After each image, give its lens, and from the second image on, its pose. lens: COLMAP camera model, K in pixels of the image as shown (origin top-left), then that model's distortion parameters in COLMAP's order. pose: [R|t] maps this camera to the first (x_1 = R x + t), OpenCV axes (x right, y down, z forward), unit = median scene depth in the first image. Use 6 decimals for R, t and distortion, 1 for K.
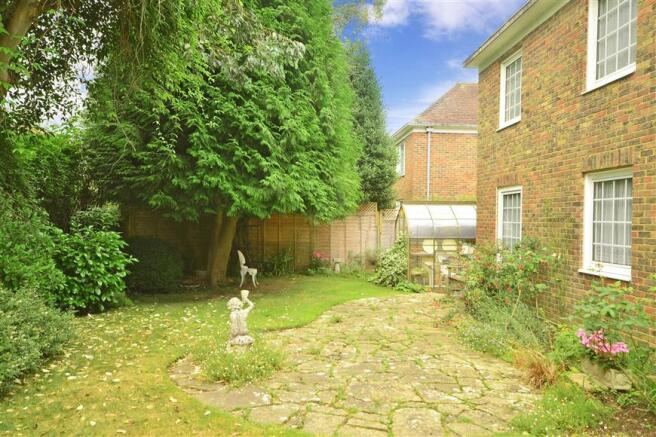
lens RADIAL K [[547.8, 0, 328.0], [0, 547.8, 217.7], [0, 0, 1]] dist [0.011679, 0.003050]
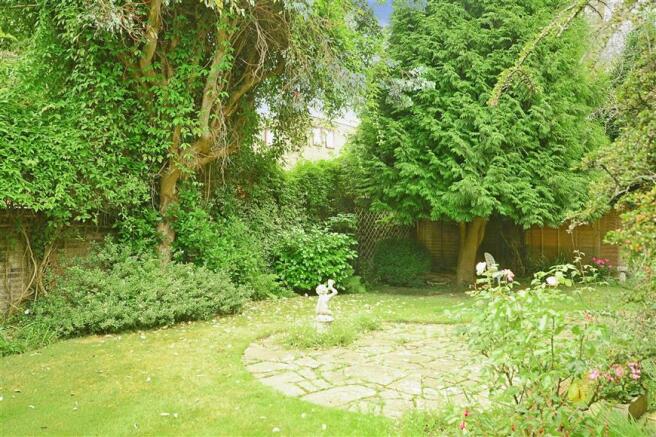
lens RADIAL K [[547.8, 0, 327.9], [0, 547.8, 219.9], [0, 0, 1]] dist [0.011679, 0.003050]
pose [[0.717305, -0.010646, -0.696677, 0.446426], [0.008923, 0.999942, -0.006093, 0.002418], [0.696702, -0.001846, 0.717359, 0.064318]]
